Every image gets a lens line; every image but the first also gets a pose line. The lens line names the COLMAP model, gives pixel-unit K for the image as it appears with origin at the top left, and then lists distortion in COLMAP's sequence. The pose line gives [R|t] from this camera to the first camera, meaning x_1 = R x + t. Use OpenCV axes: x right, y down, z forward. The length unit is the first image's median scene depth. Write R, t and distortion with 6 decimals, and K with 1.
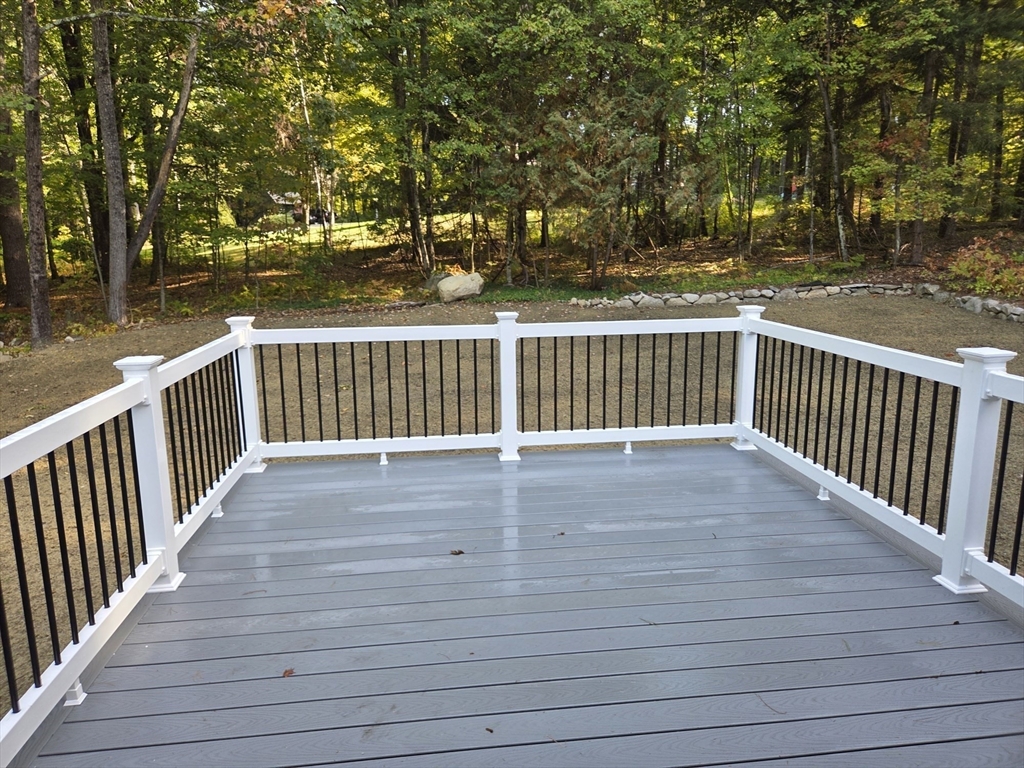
lens RADIAL K [[683.9, 0, 502.4], [0, 683.9, 379.2], [0, 0, 1]] dist [0.057283, -0.034061]
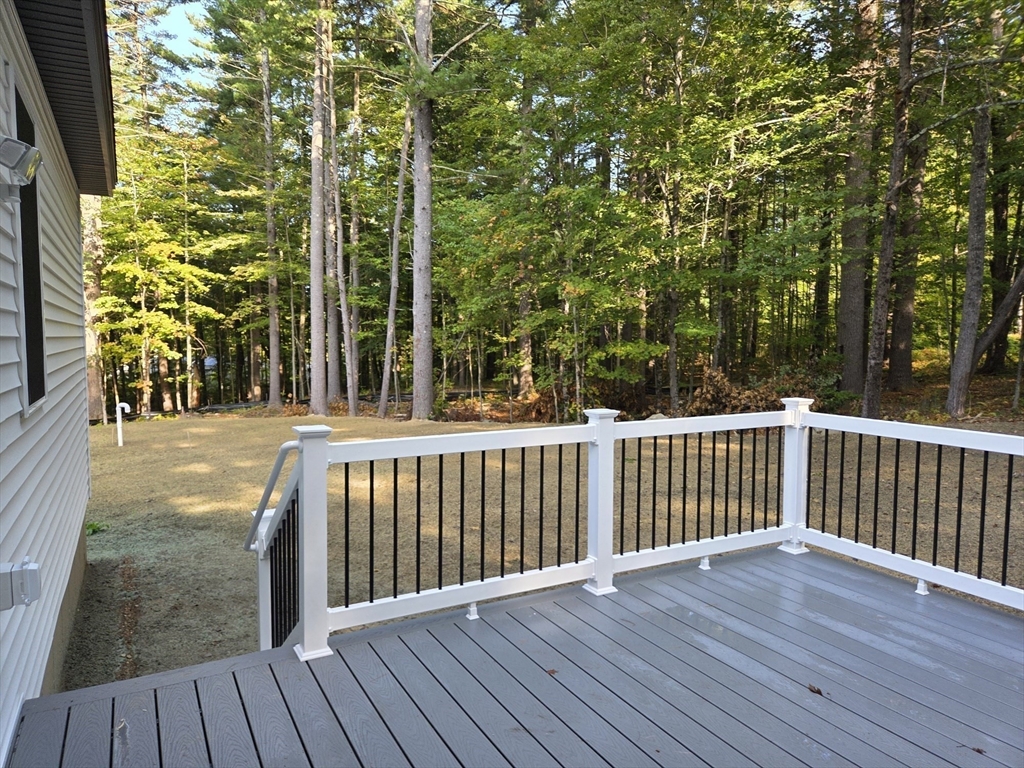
lens RADIAL K [[683.9, 0, 502.4], [0, 683.9, 379.2], [0, 0, 1]] dist [0.057283, -0.034061]
pose [[0.372626, 0.068593, -0.925443, 0.459492], [-0.188578, 0.982053, -0.003141, -0.033130], [0.908619, 0.175689, 0.378874, 0.240491]]
